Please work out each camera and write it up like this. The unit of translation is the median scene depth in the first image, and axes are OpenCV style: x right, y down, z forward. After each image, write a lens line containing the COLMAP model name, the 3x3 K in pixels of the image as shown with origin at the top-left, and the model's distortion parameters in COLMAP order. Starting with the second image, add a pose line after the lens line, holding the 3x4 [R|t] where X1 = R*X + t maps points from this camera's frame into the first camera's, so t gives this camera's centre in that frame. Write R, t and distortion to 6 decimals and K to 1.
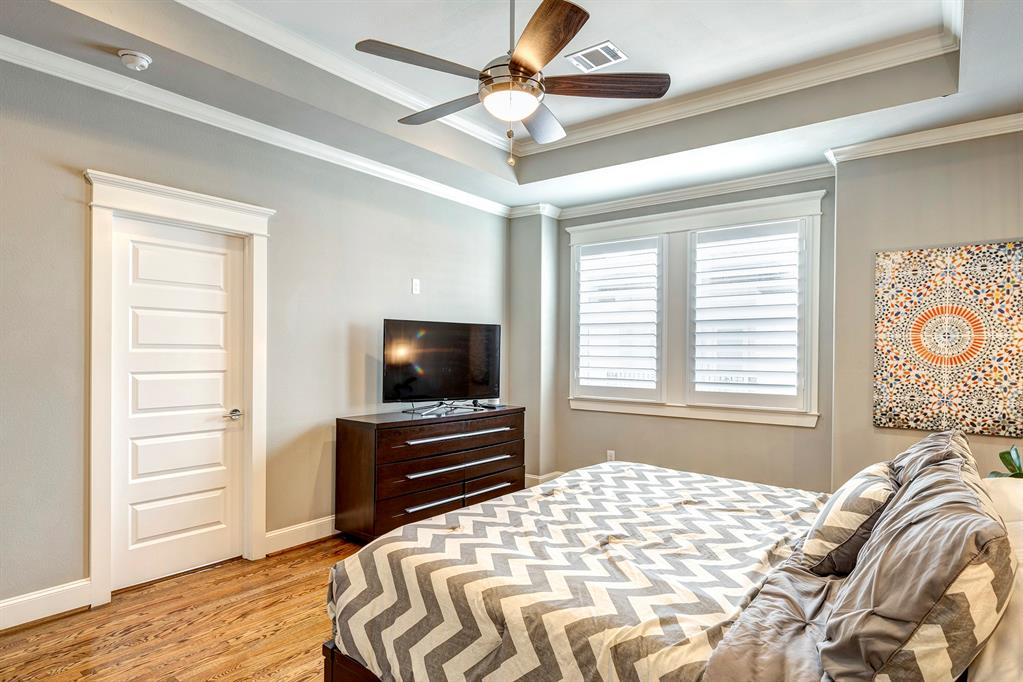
lens RADIAL K [[578.4, 0, 511.5], [0, 578.4, 341.0], [0, 0, 1]] dist [-0.000642, -0.001635]
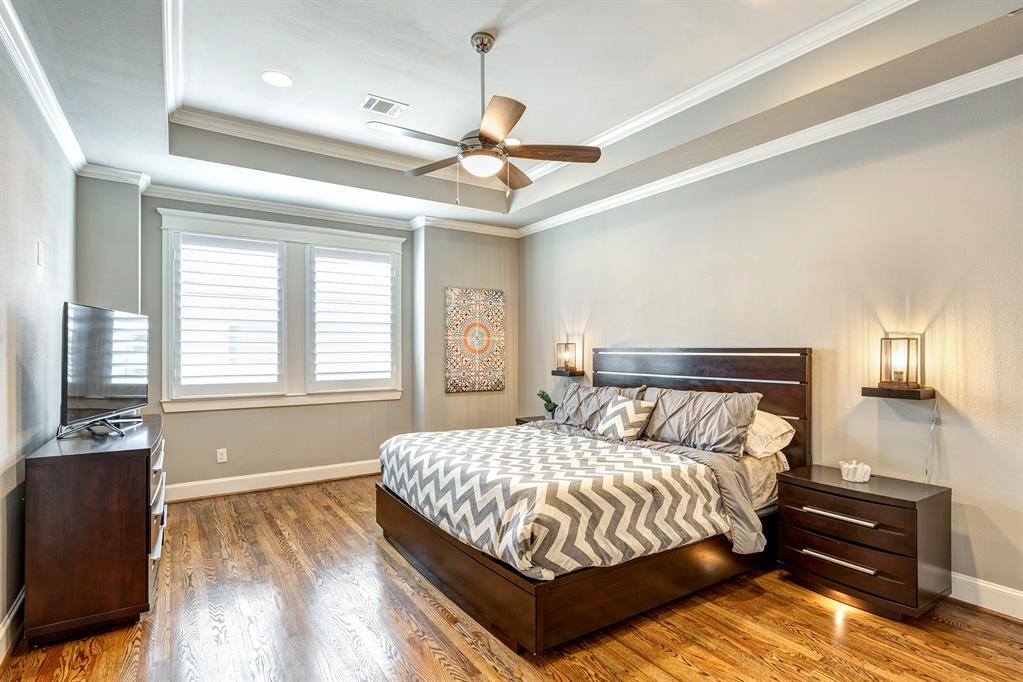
lens RADIAL K [[505.4, 0, 511.5], [0, 505.4, 341.0], [0, 0, 1]] dist [-0.001279, -0.000237]
pose [[0.325337, 0.012757, 0.945512, -0.684582], [-0.011820, 0.999886, -0.009424, 0.012442], [-0.945524, -0.008110, 0.325450, 0.363516]]
